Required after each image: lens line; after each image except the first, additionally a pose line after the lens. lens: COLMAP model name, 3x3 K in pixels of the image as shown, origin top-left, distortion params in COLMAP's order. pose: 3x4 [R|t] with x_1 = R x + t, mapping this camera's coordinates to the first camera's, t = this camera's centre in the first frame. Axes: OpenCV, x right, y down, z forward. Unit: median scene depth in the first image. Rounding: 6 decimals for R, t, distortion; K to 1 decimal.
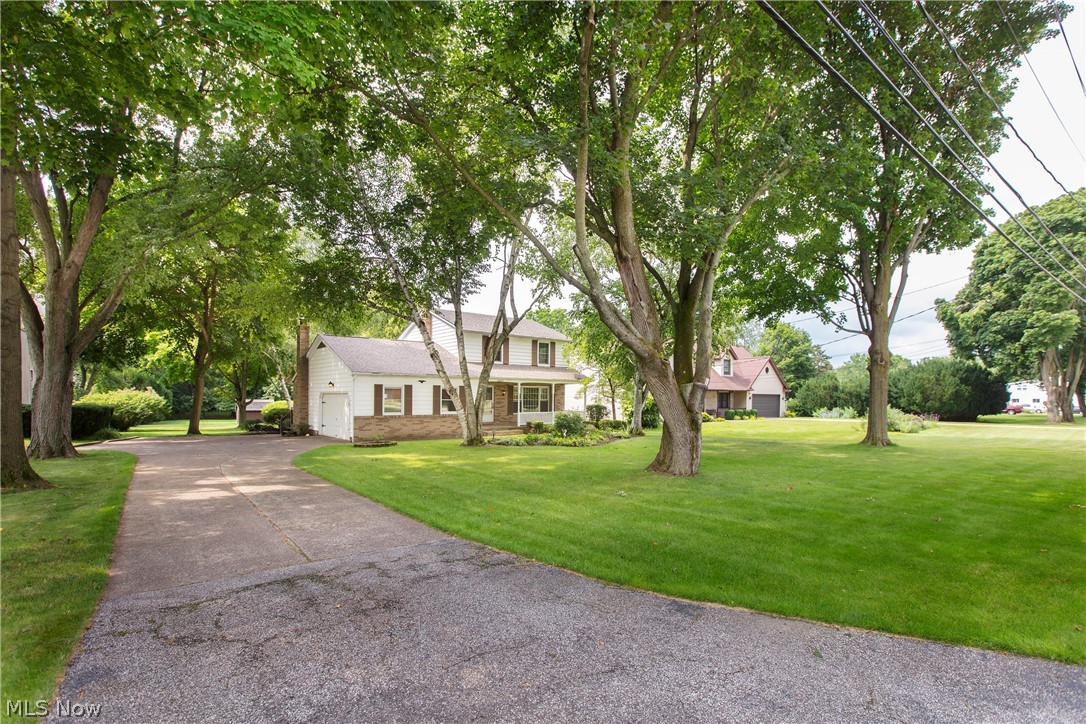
lens RADIAL K [[548.3, 0, 539.4], [0, 548.3, 355.1], [0, 0, 1]] dist [0.000507, 0.000716]
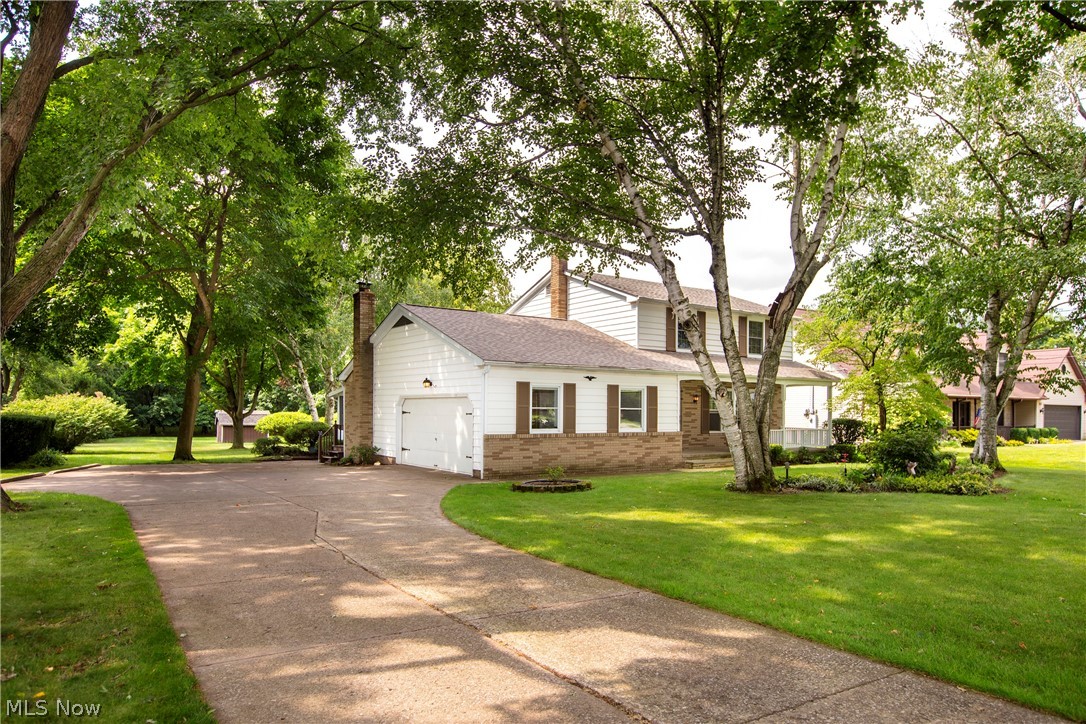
lens RADIAL K [[614.8, 0, 545.1], [0, 614.8, 366.5], [0, 0, 1]] dist [0.000544, -0.000954]
pose [[0.999470, 0.009258, 0.031222, -0.247220], [-0.009313, 0.999955, 0.001629, 0.030155], [-0.031206, -0.001919, 0.999511, 0.279484]]
